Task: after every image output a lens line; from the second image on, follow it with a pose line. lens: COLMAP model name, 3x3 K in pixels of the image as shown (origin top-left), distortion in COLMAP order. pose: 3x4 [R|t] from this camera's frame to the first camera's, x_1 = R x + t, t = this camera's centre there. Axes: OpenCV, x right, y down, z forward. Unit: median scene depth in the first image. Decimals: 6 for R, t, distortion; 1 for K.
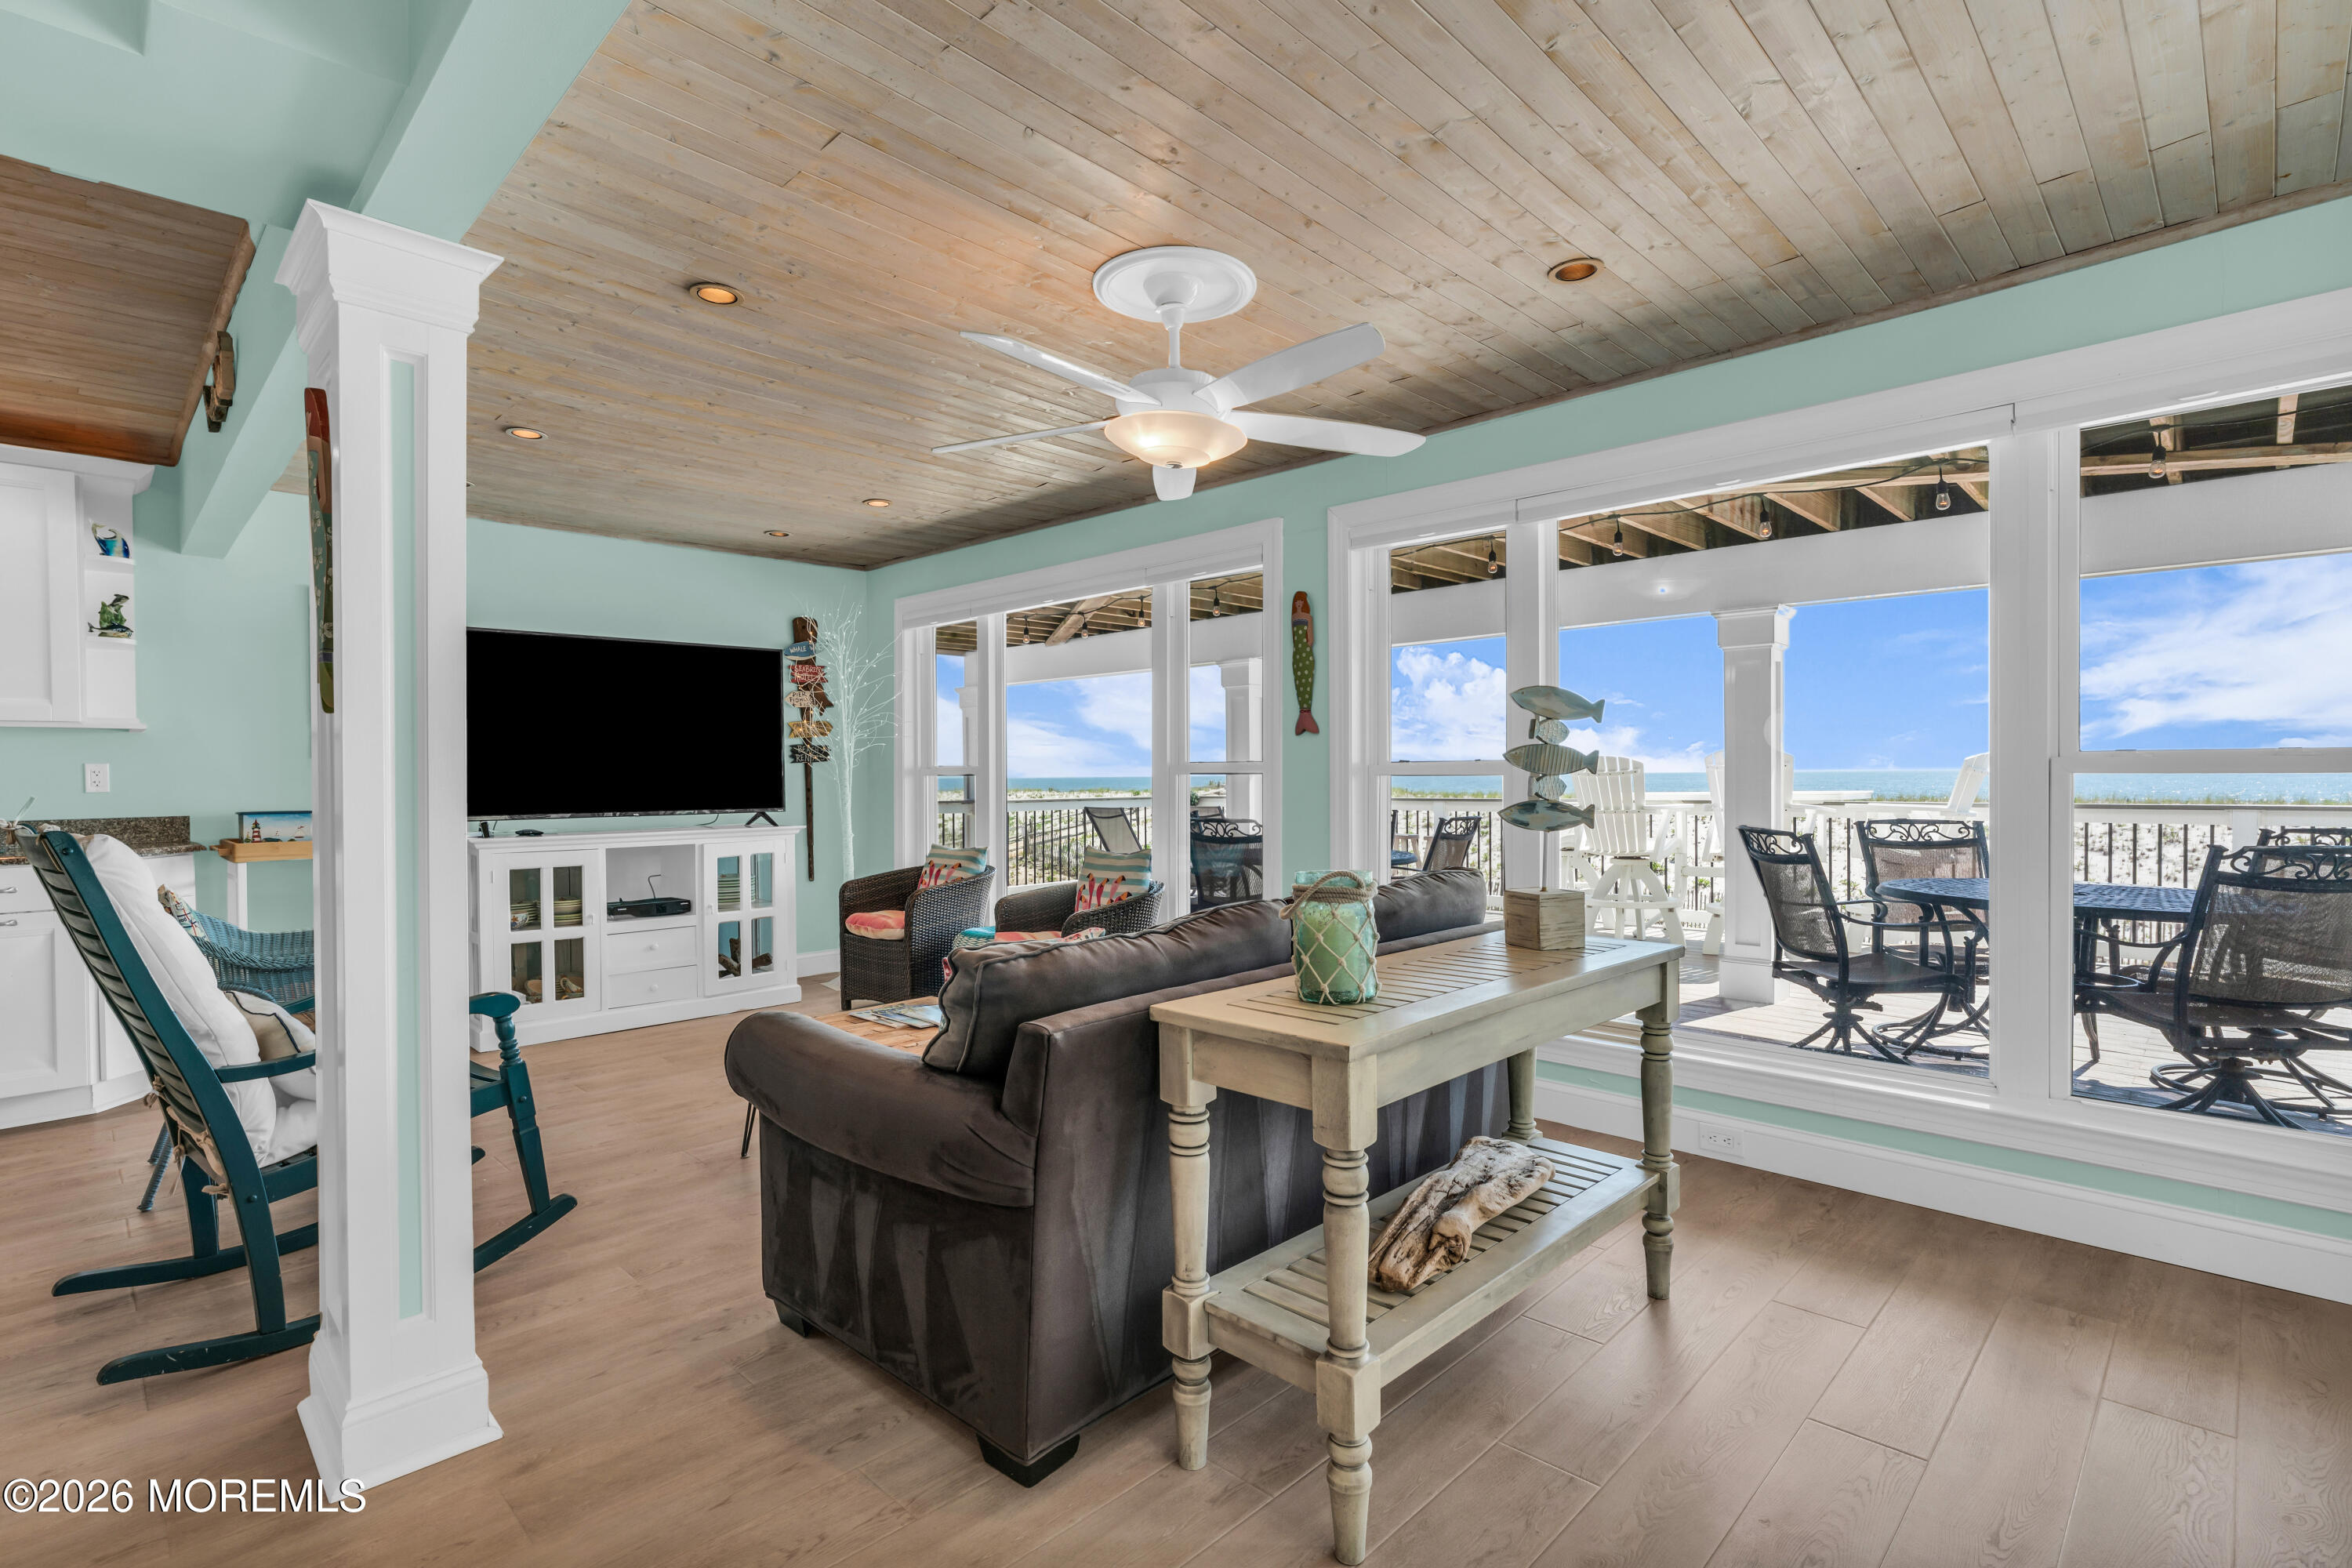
lens RADIAL K [[1100.7, 0, 1176.0], [0, 1100.7, 784.0], [0, 0, 1]] dist [-0.000645, -0.000008]
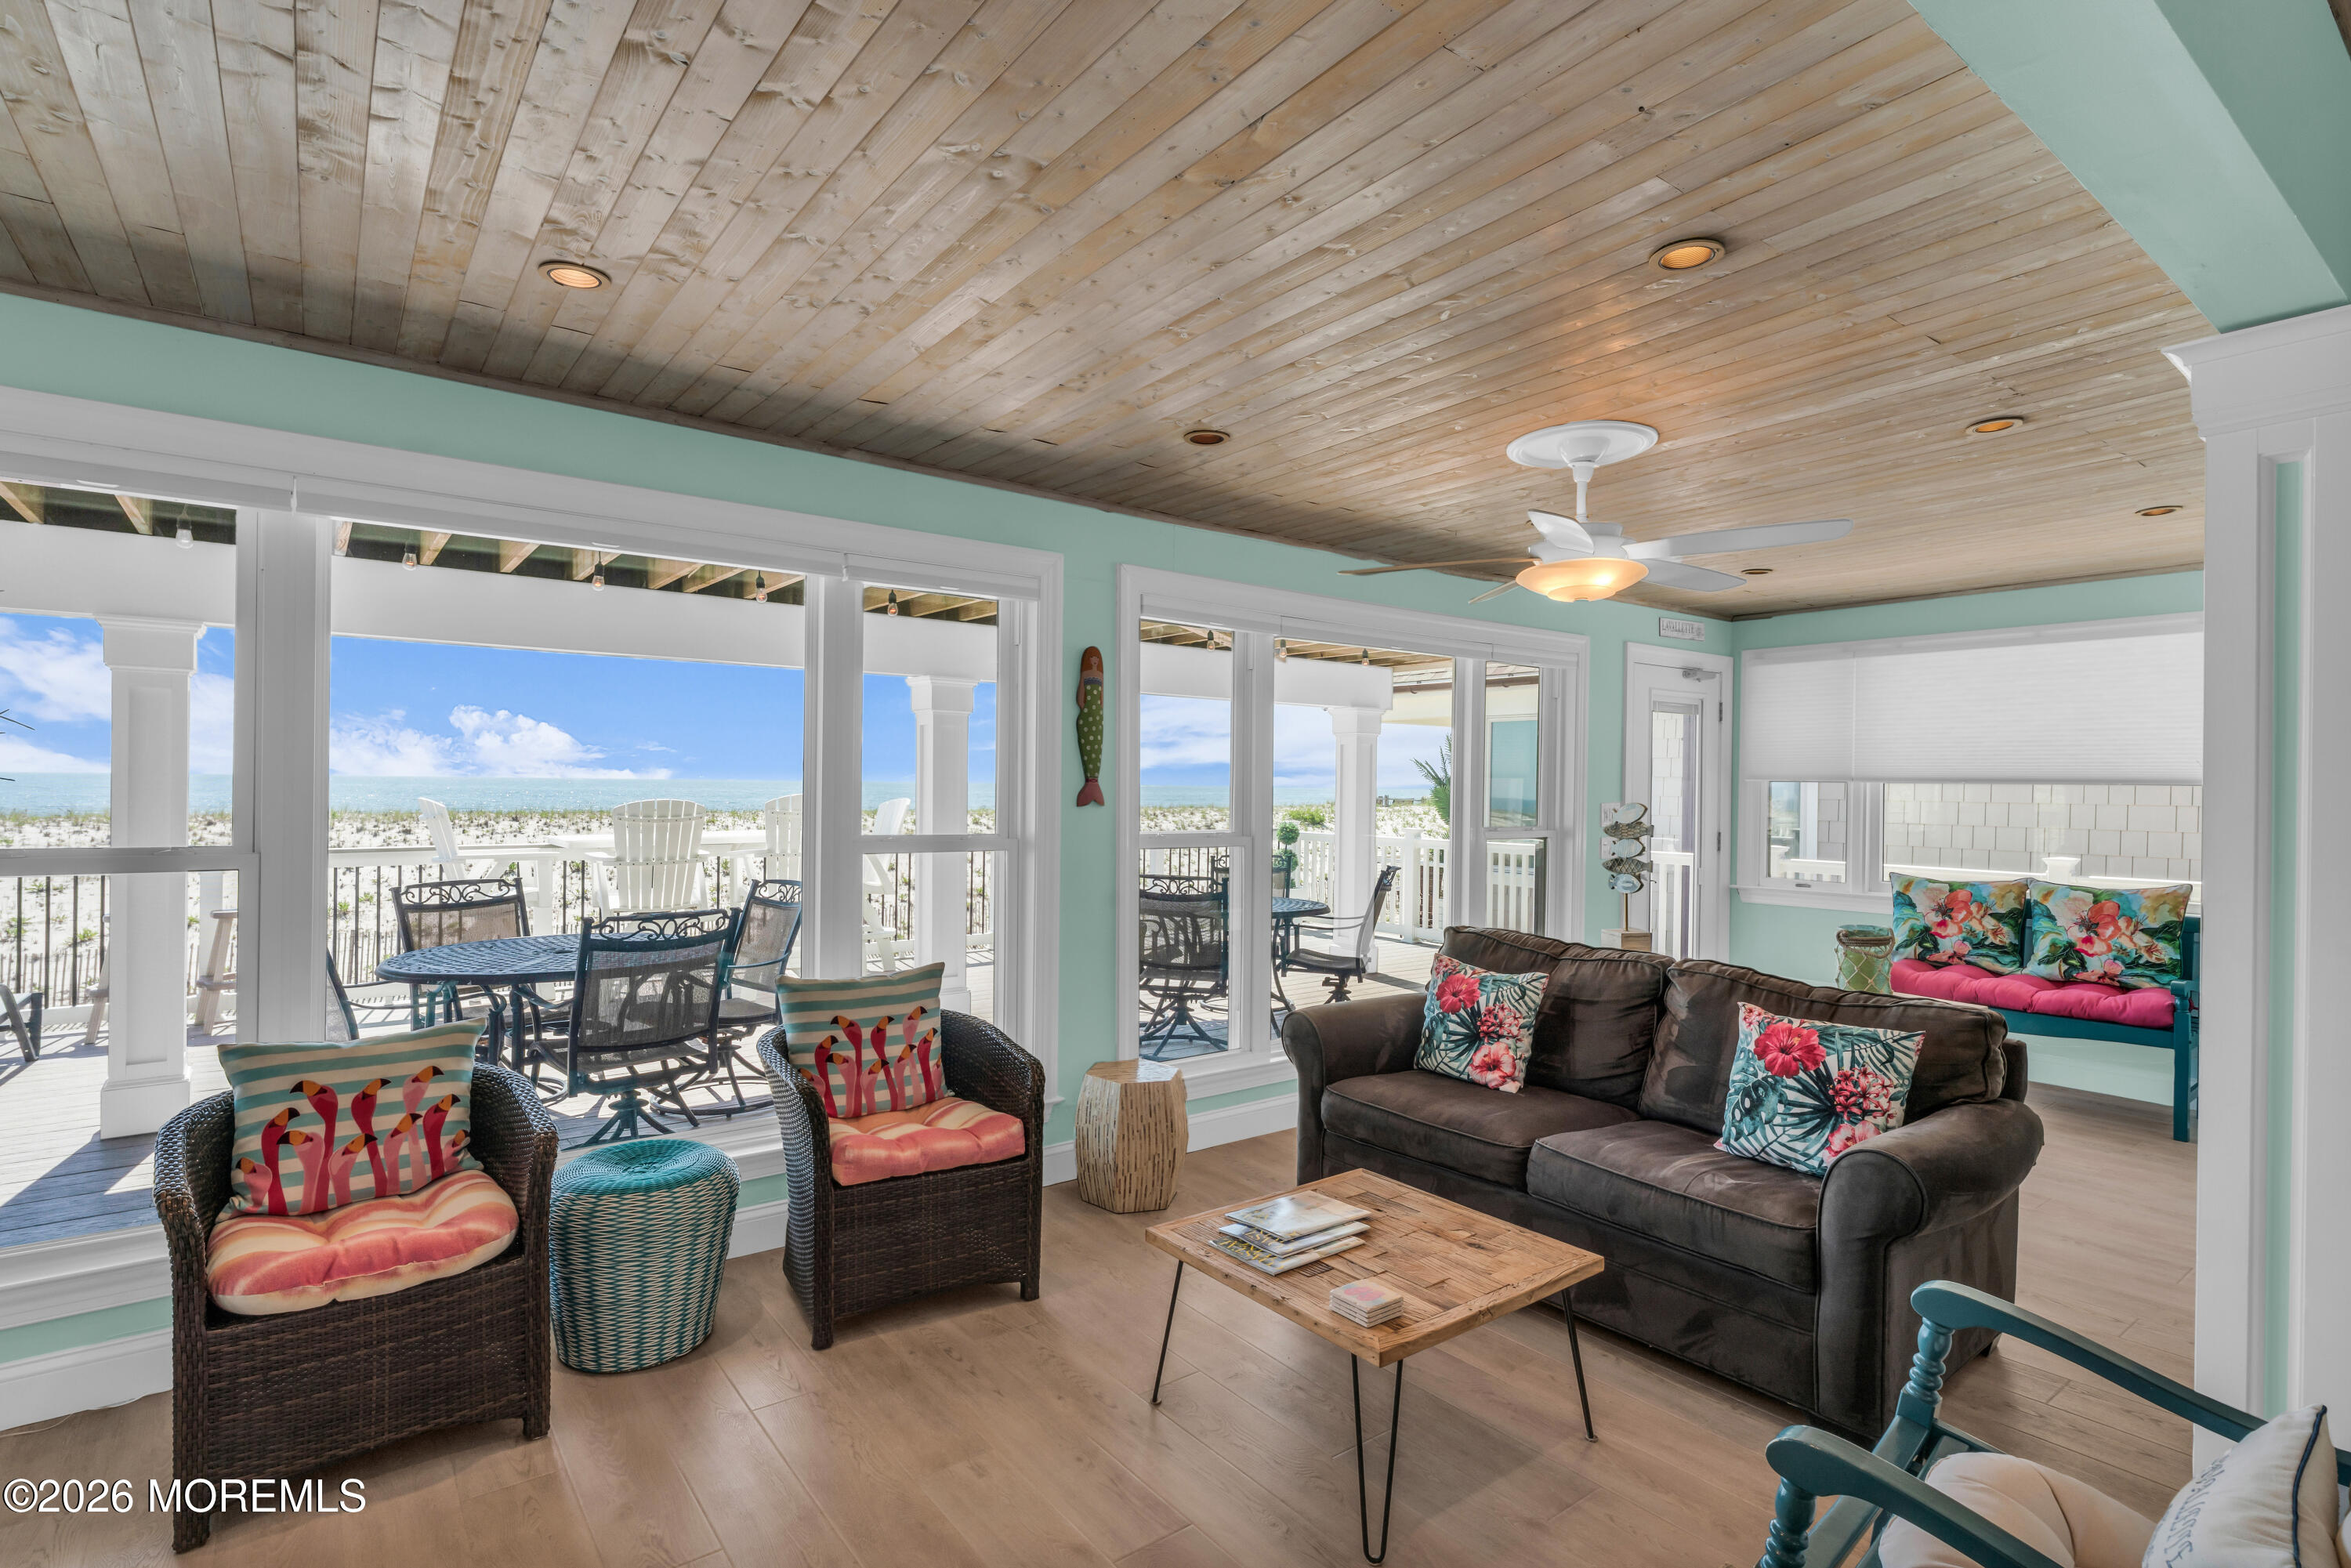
lens RADIAL K [[1150.7, 0, 1173.2], [0, 1150.7, 792.0], [0, 0, 1]] dist [-0.000621, -0.000353]
pose [[0.150504, 0.005604, 0.988594, -0.803474], [-0.004990, 0.999975, -0.004909, -0.052756], [-0.988597, -0.004195, 0.150528, 0.800207]]
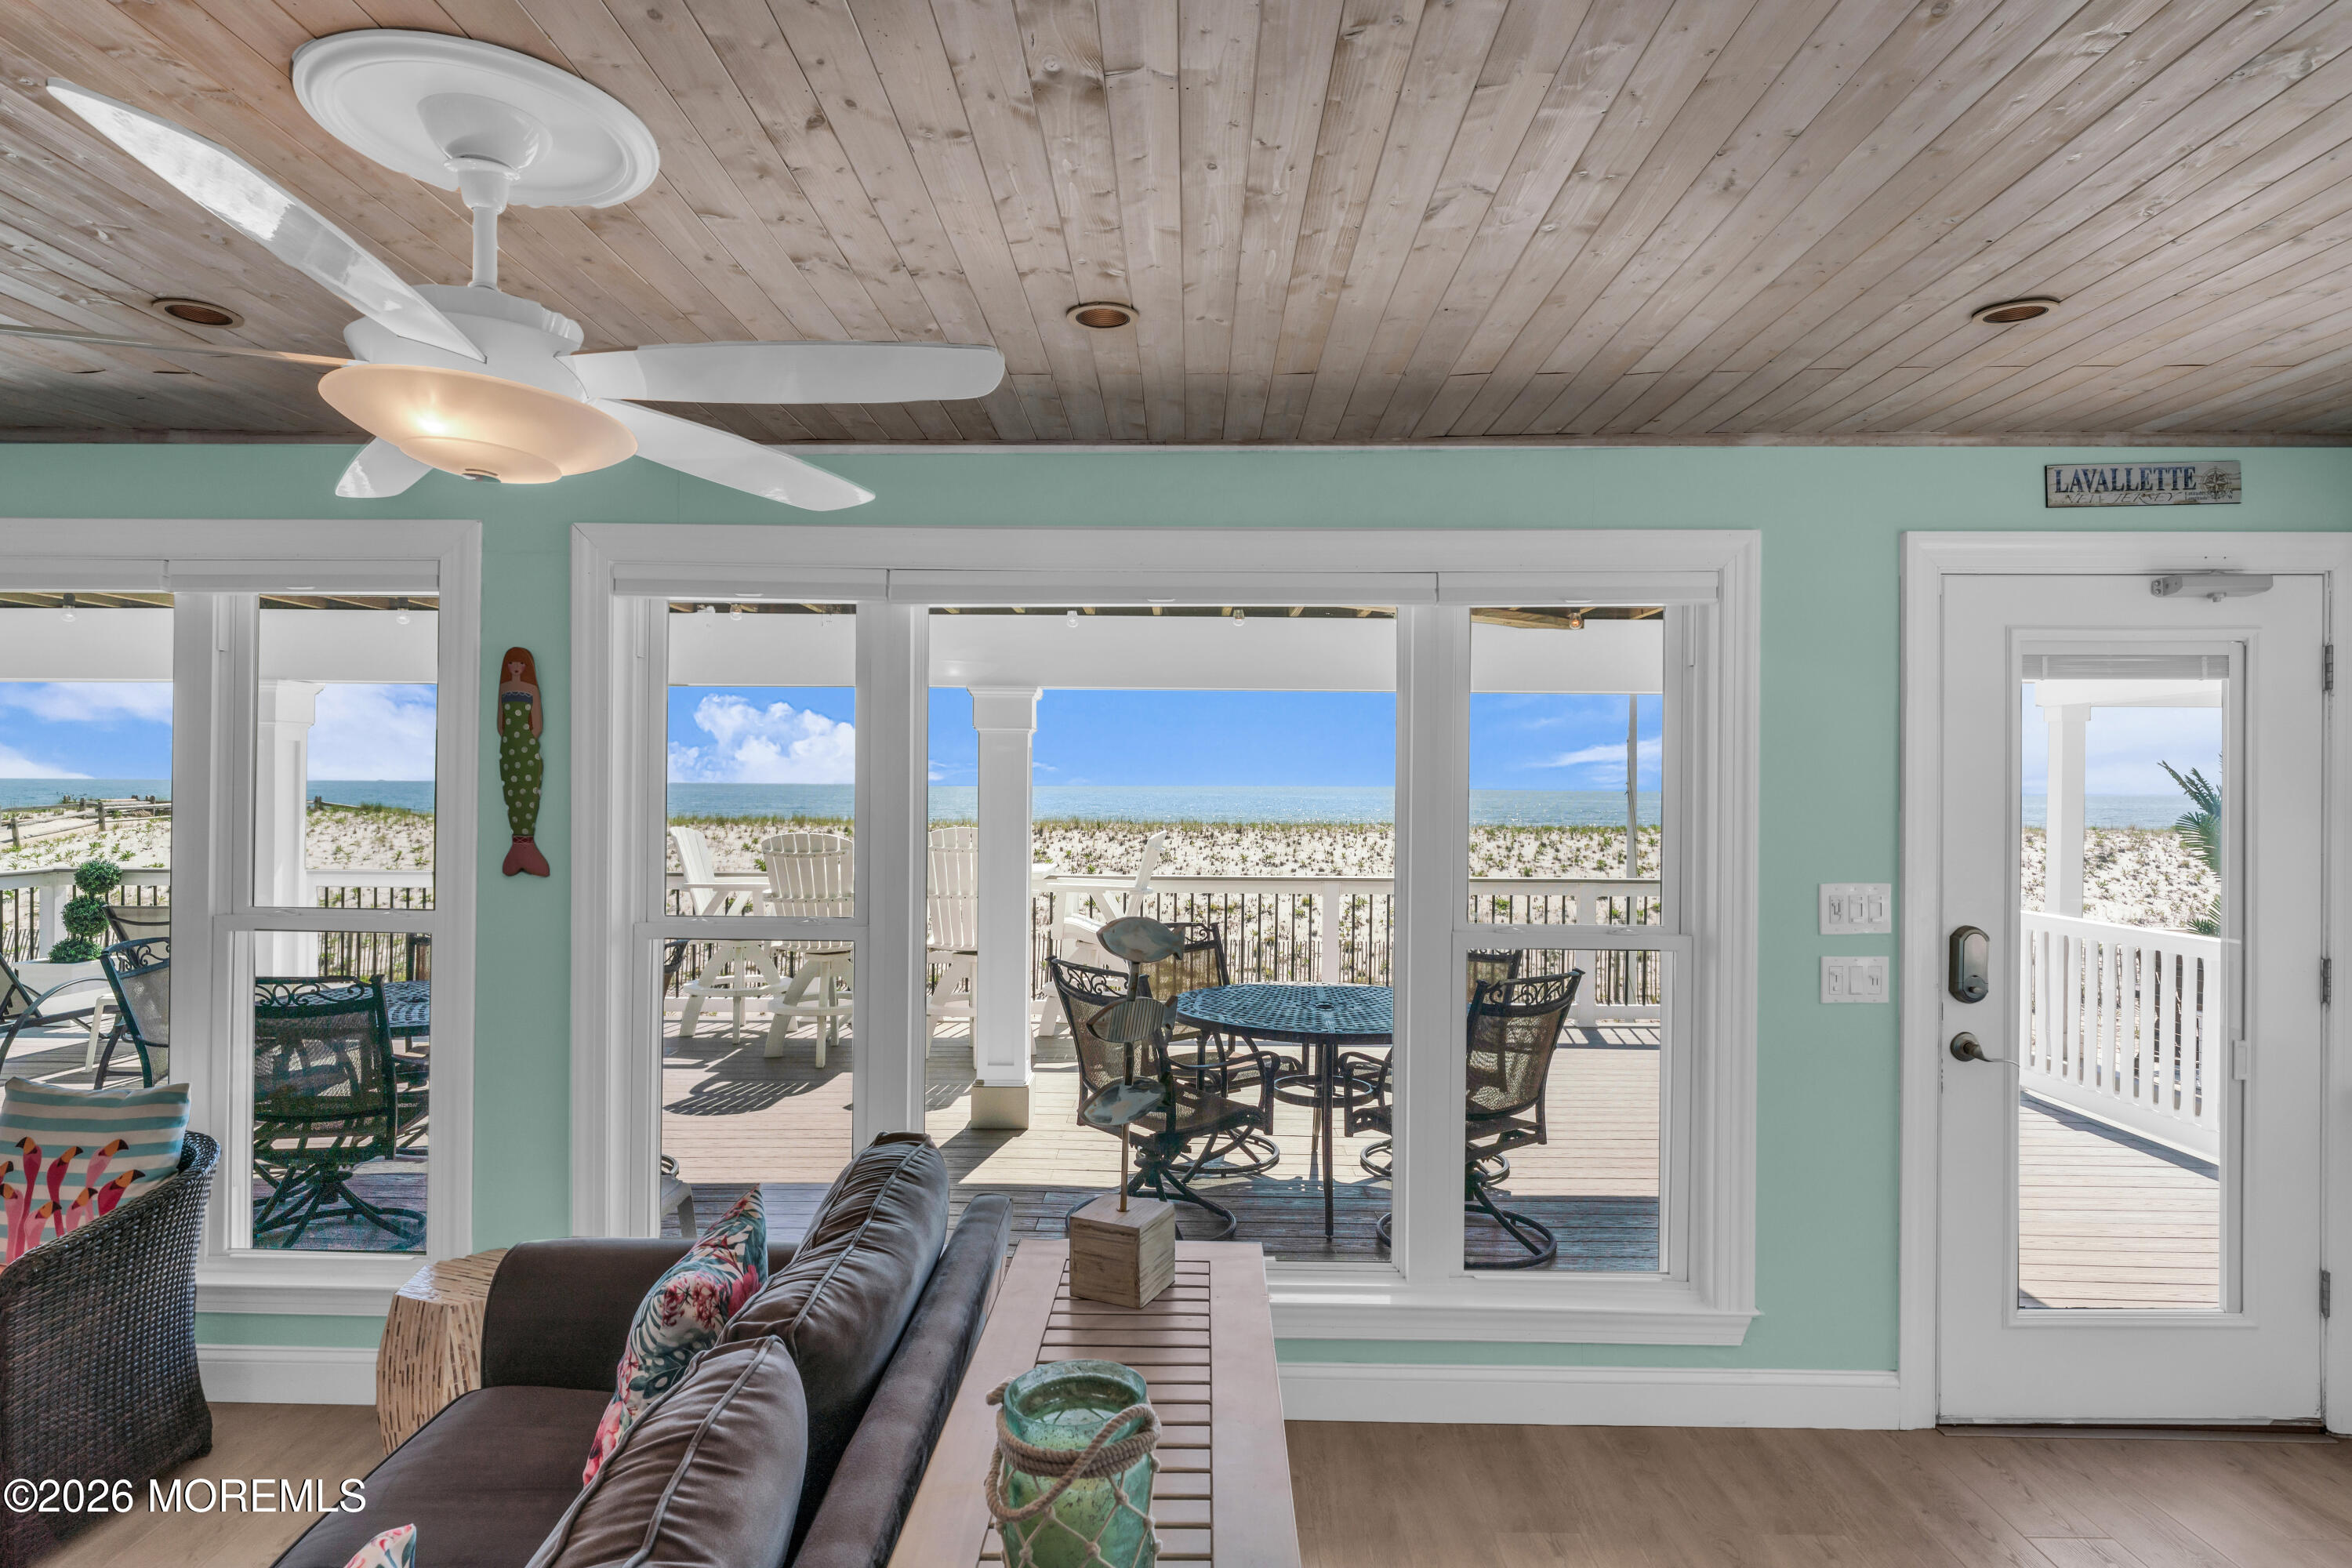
lens RADIAL K [[1251.3, 0, 1176.0], [0, 1251.3, 784.0], [0, 0, 1]] dist [-0.004172, -0.000225]
pose [[0.723810, 0.015621, 0.689822, -0.105844], [-0.006416, 0.999853, -0.015909, -0.089347], [-0.689969, 0.007089, 0.723804, 0.229873]]
